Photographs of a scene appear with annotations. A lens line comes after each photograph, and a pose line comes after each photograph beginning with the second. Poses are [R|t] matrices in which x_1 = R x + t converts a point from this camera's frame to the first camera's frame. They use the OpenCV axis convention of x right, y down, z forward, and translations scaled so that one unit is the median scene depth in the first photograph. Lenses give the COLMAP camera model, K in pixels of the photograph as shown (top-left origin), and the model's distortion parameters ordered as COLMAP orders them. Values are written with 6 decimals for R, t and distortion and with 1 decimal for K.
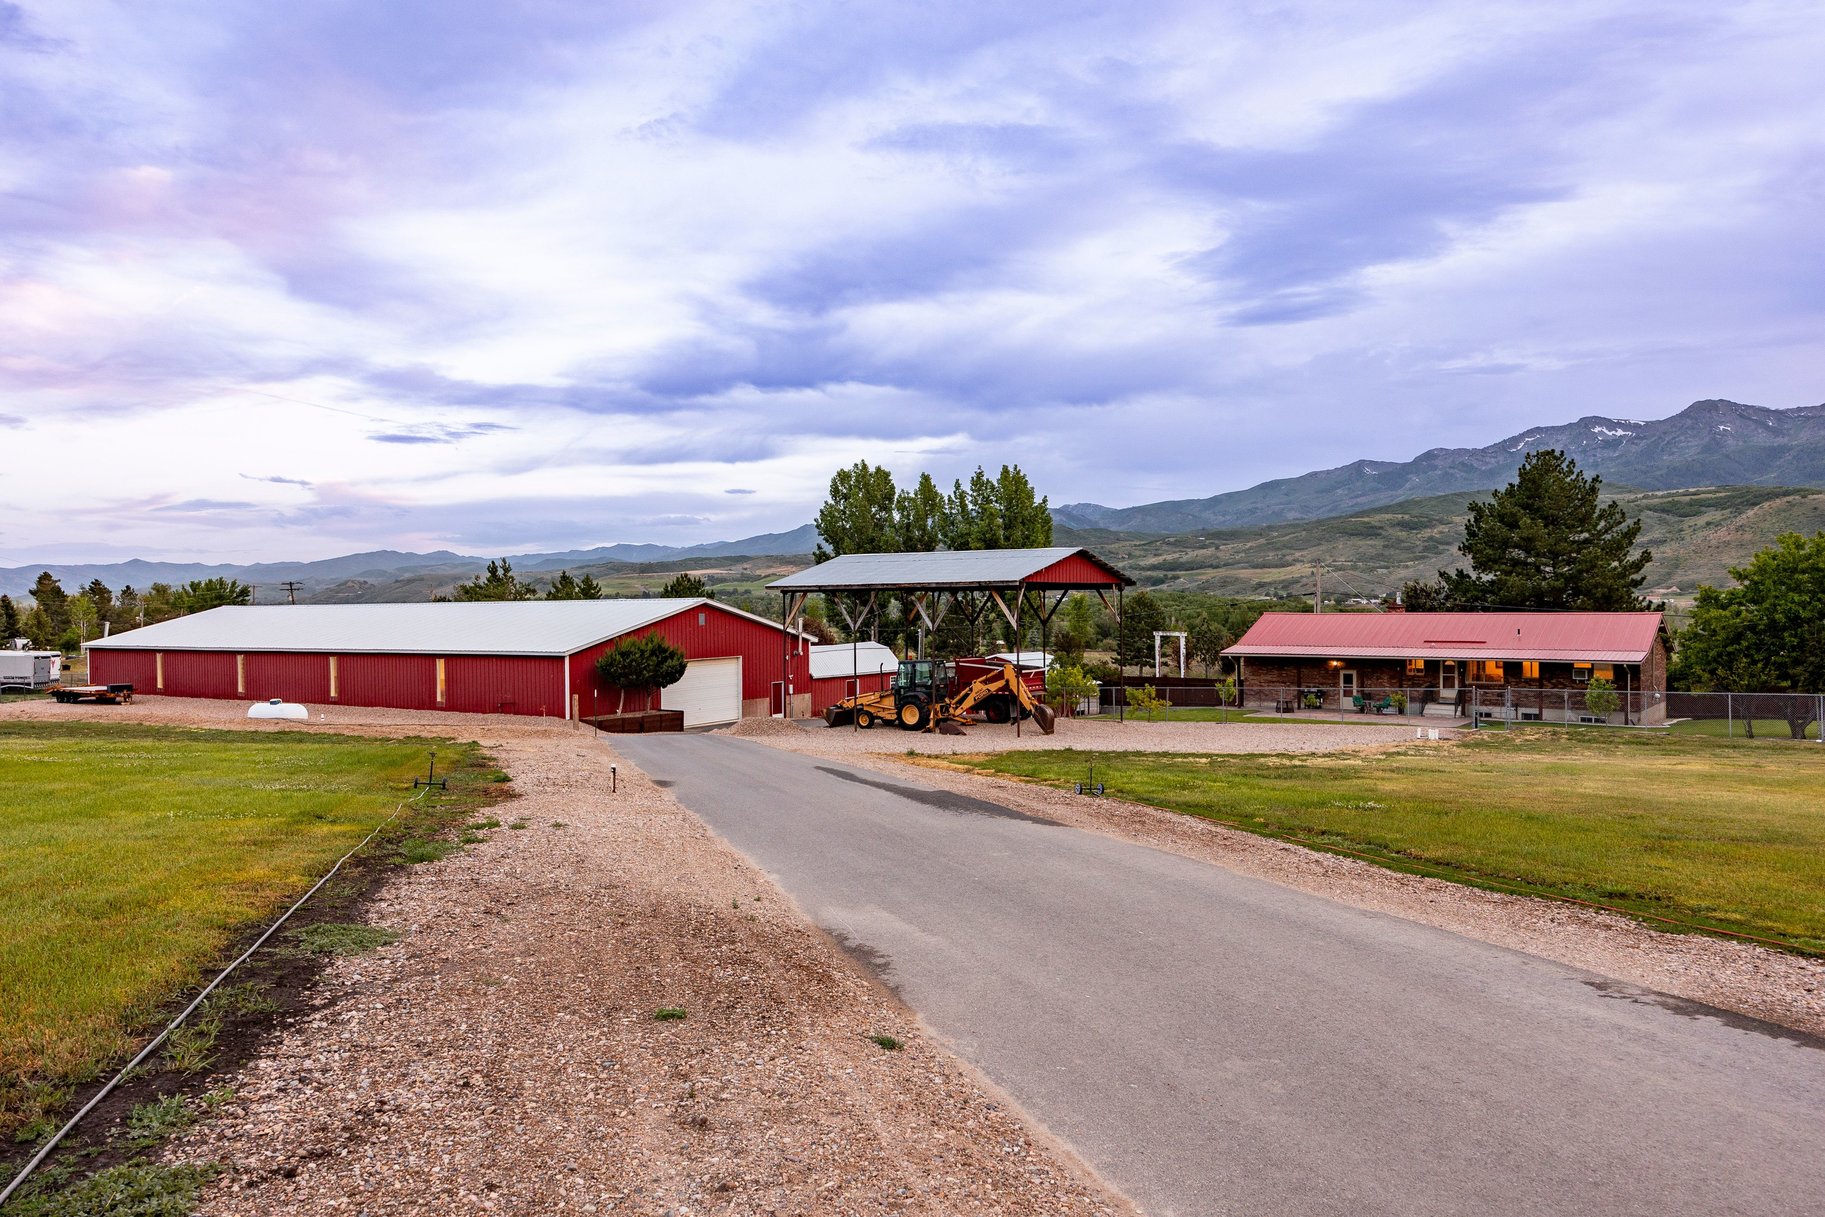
lens RADIAL K [[1331.1, 0, 912.5], [0, 1331.1, 608.5], [0, 0, 1]] dist [-0.000730, 0.001459]
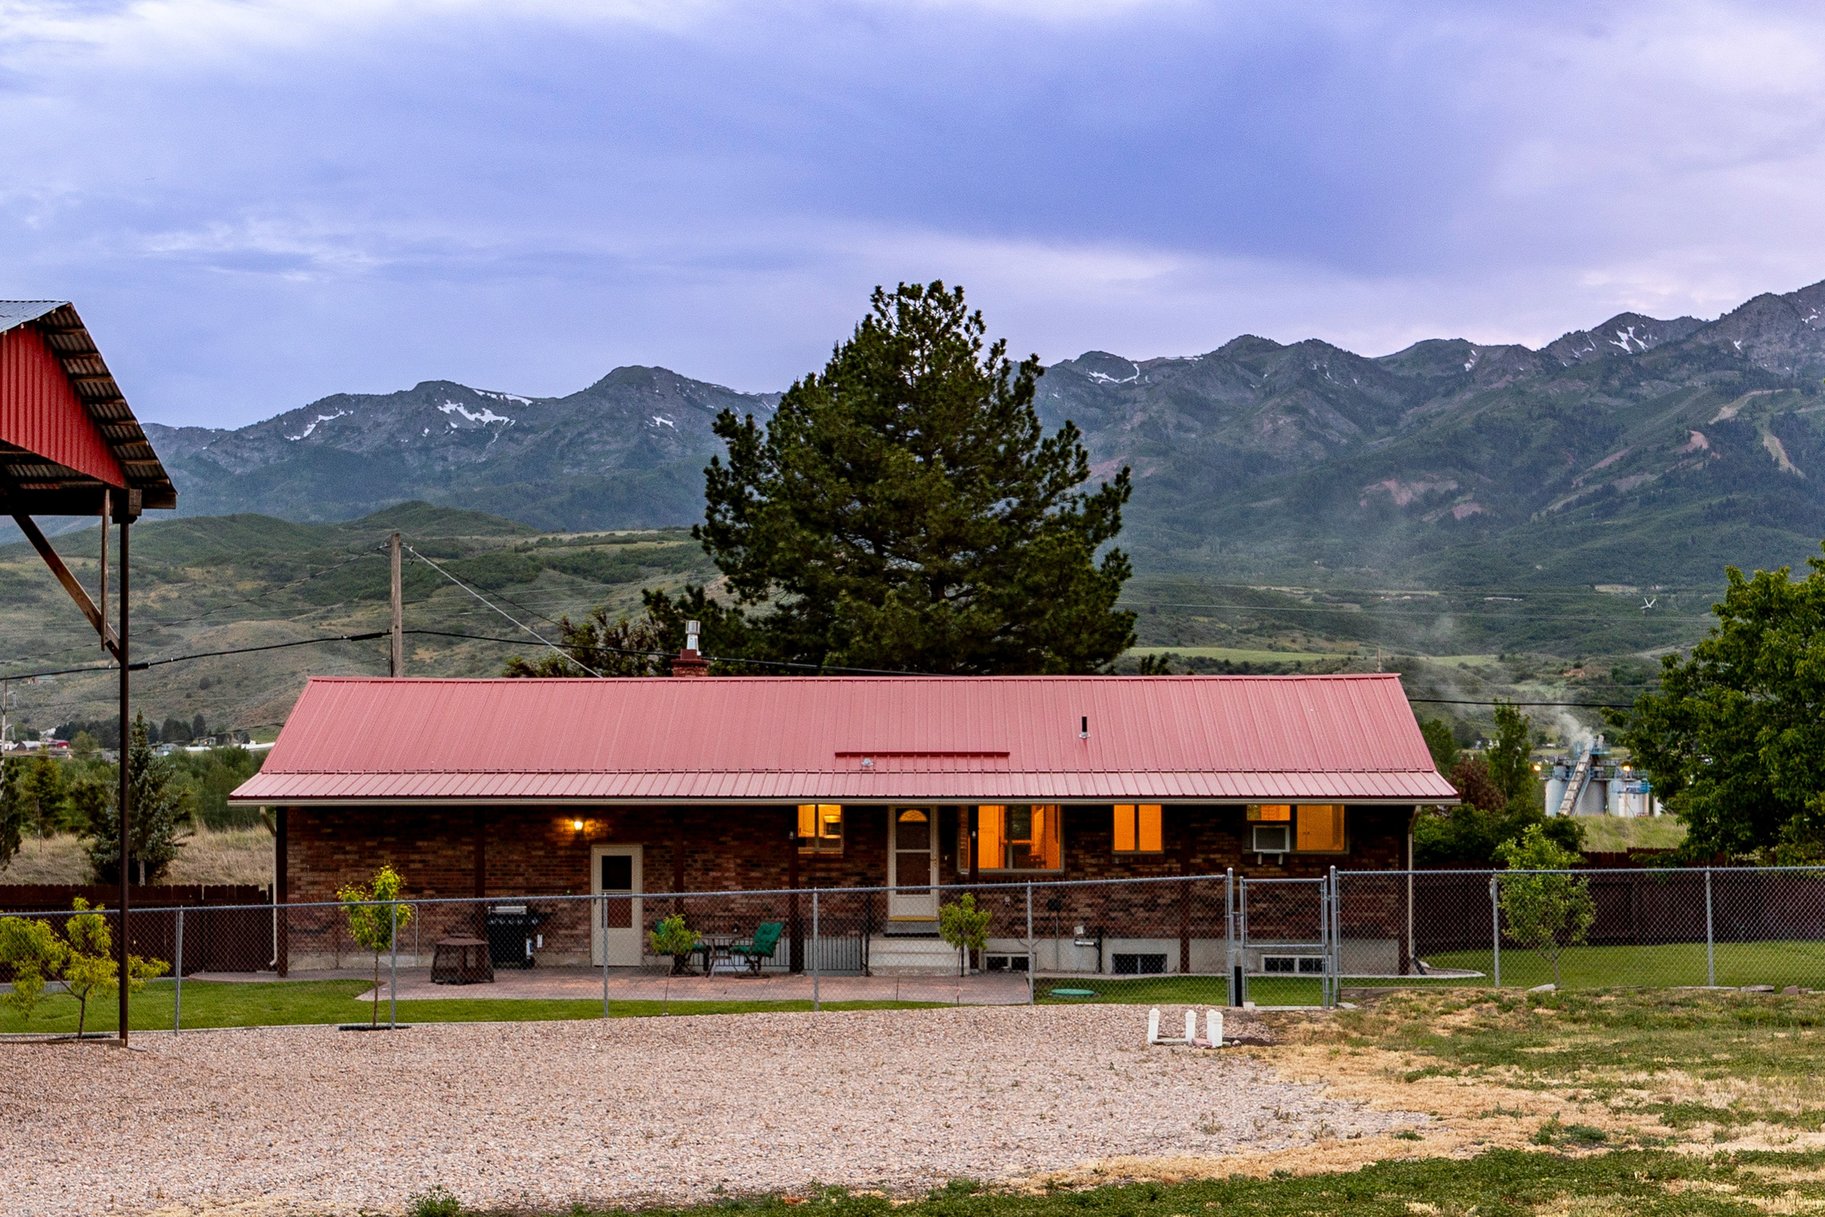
lens RADIAL K [[2882.5, 0, 721.0], [0, 2882.5, 610.3], [0, 0, 1]] dist [-0.132200, 0.169653]
pose [[0.827728, 0.032617, 0.560181, -0.027973], [-0.000824, 0.998379, -0.056915, 0.016846], [-0.561129, 0.046648, 0.826413, 0.231251]]
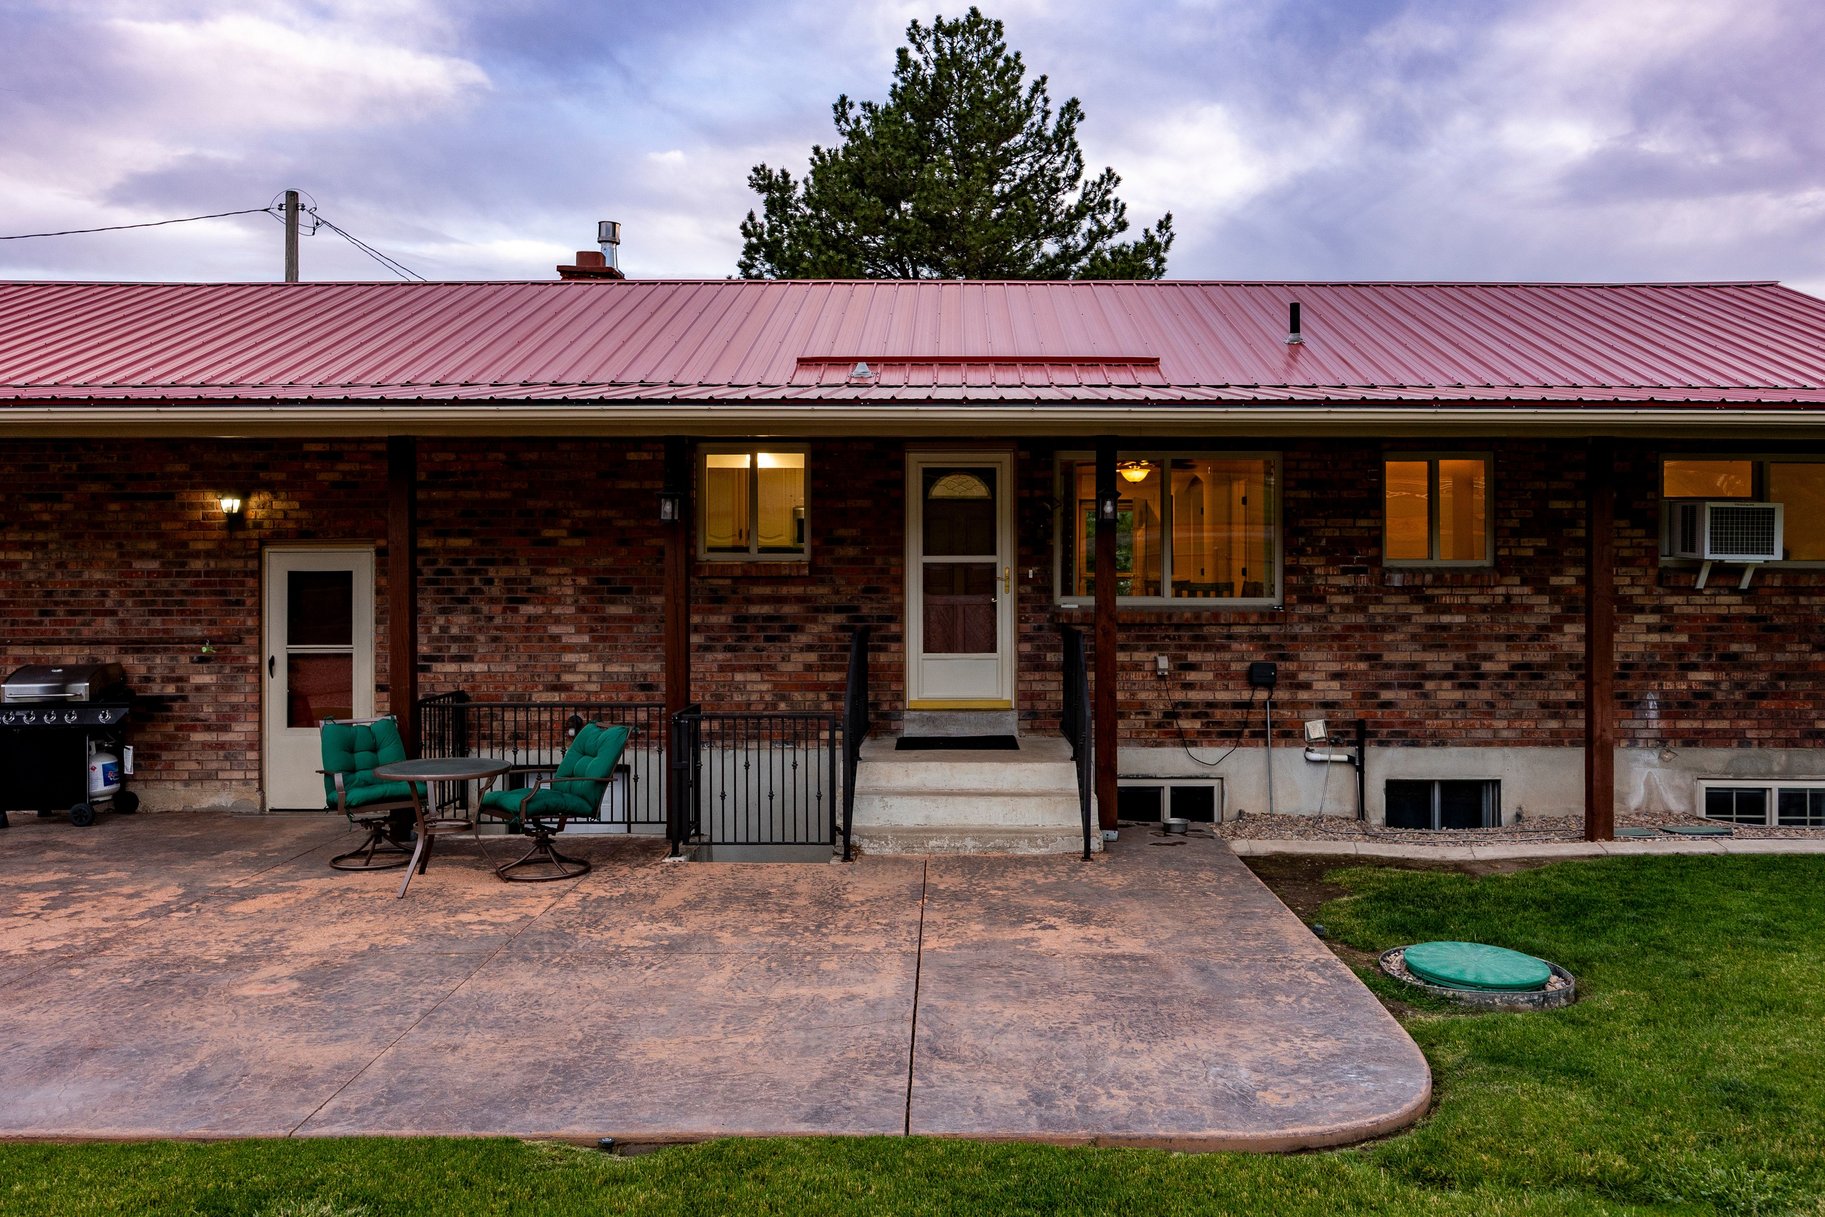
lens RADIAL K [[1331.1, 0, 912.5], [0, 1331.1, 608.5], [0, 0, 1]] dist [-0.000730, 0.001459]
pose [[0.802861, -0.007288, 0.596122, 0.168223], [0.000669, 0.999936, 0.011323, 0.029827], [-0.596166, -0.008692, 0.802814, 0.484598]]
